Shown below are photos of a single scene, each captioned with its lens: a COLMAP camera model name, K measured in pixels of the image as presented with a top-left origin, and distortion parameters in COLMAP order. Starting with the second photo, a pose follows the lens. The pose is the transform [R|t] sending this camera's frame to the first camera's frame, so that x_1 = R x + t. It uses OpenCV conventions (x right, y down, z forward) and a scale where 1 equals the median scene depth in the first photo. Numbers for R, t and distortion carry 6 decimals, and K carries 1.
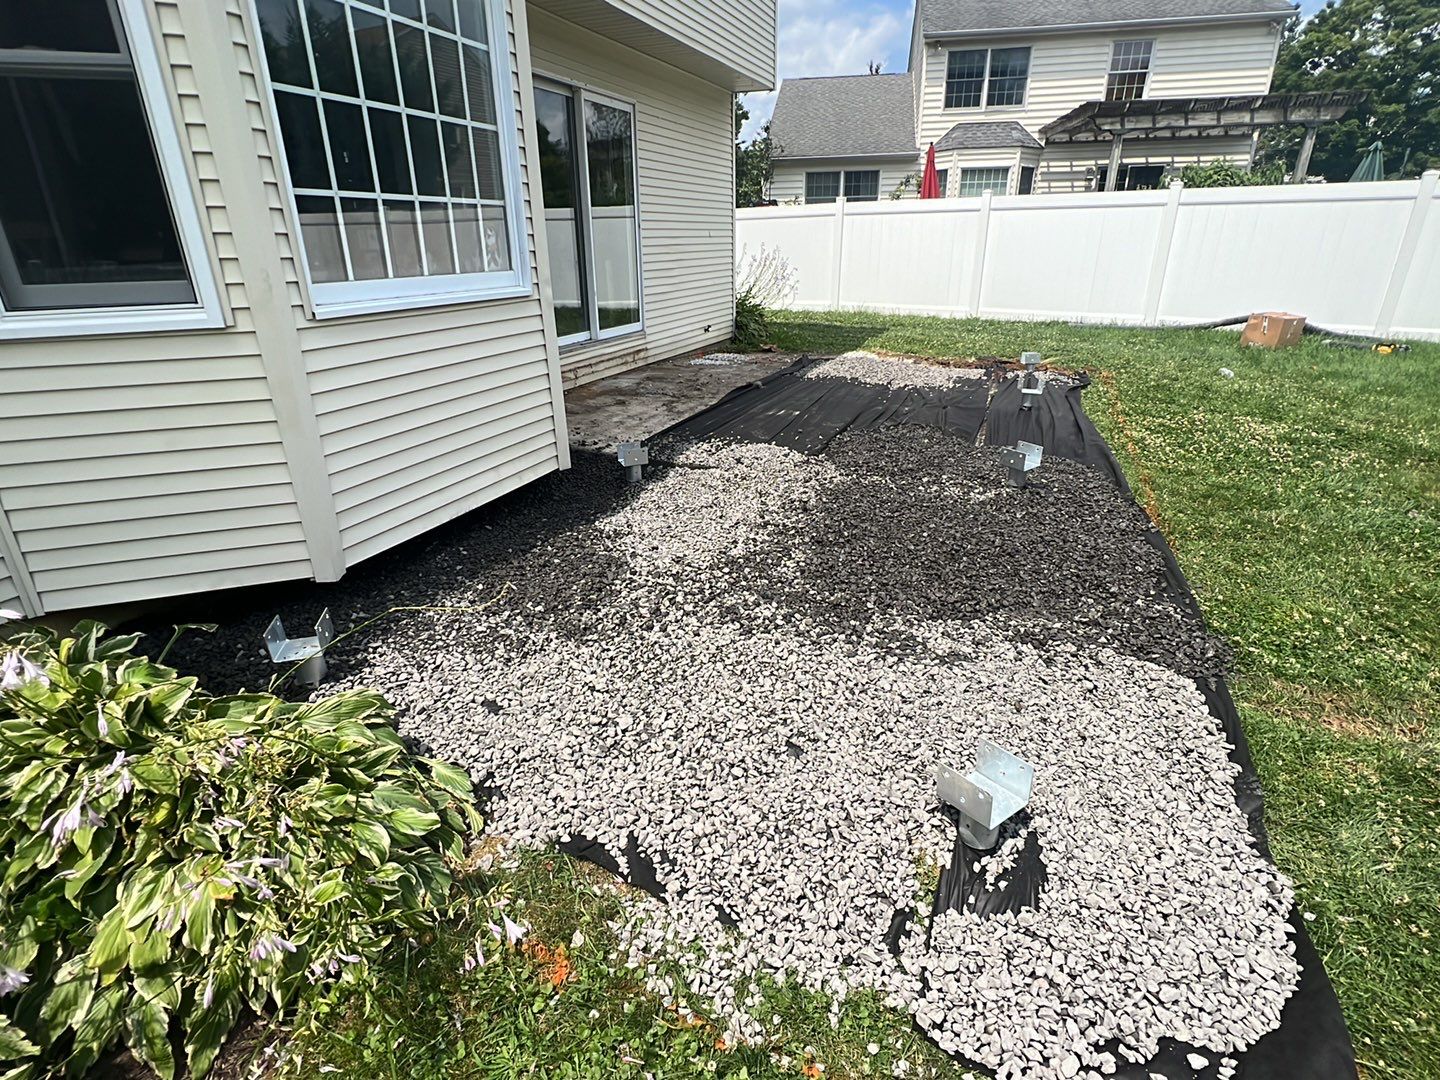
lens RADIAL K [[728.4, 0, 713.2], [0, 728.4, 538.2], [0, 0, 1]] dist [0.001413, 0.000010]
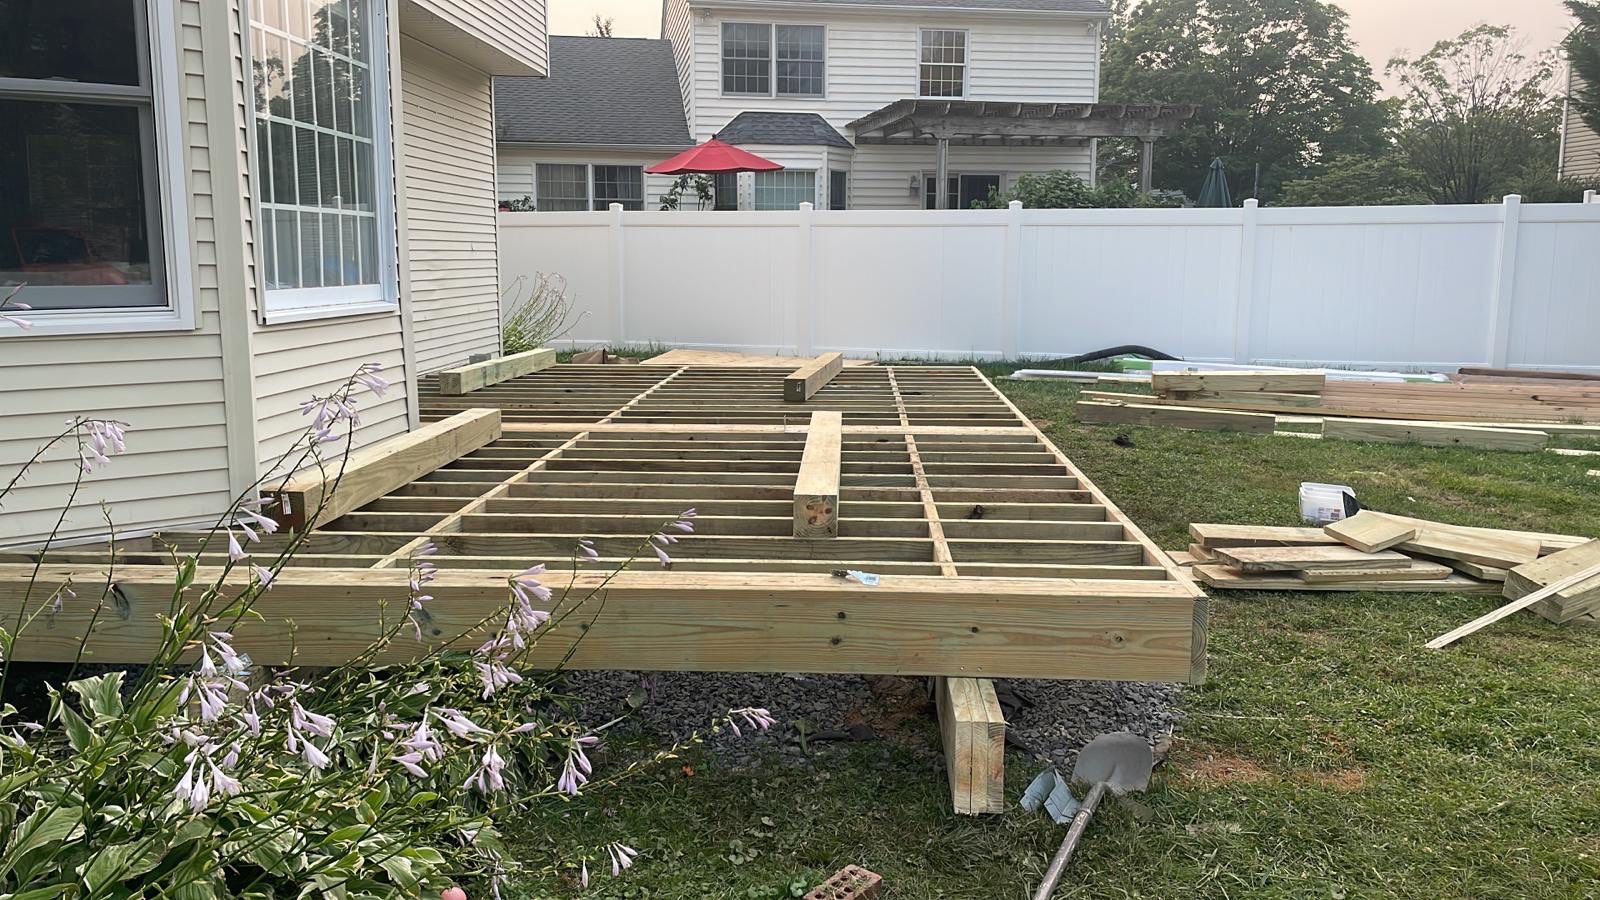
lens RADIAL K [[1250.0, 0, 800.0], [0, 1250.0, 450.0], [0, 0, 1]] dist [0.084709, -0.002983]
pose [[0.938707, -0.037034, 0.342720, -0.060471], [0.116342, 0.969913, -0.213852, 0.042337], [-0.324489, 0.240617, 0.914773, -0.102988]]
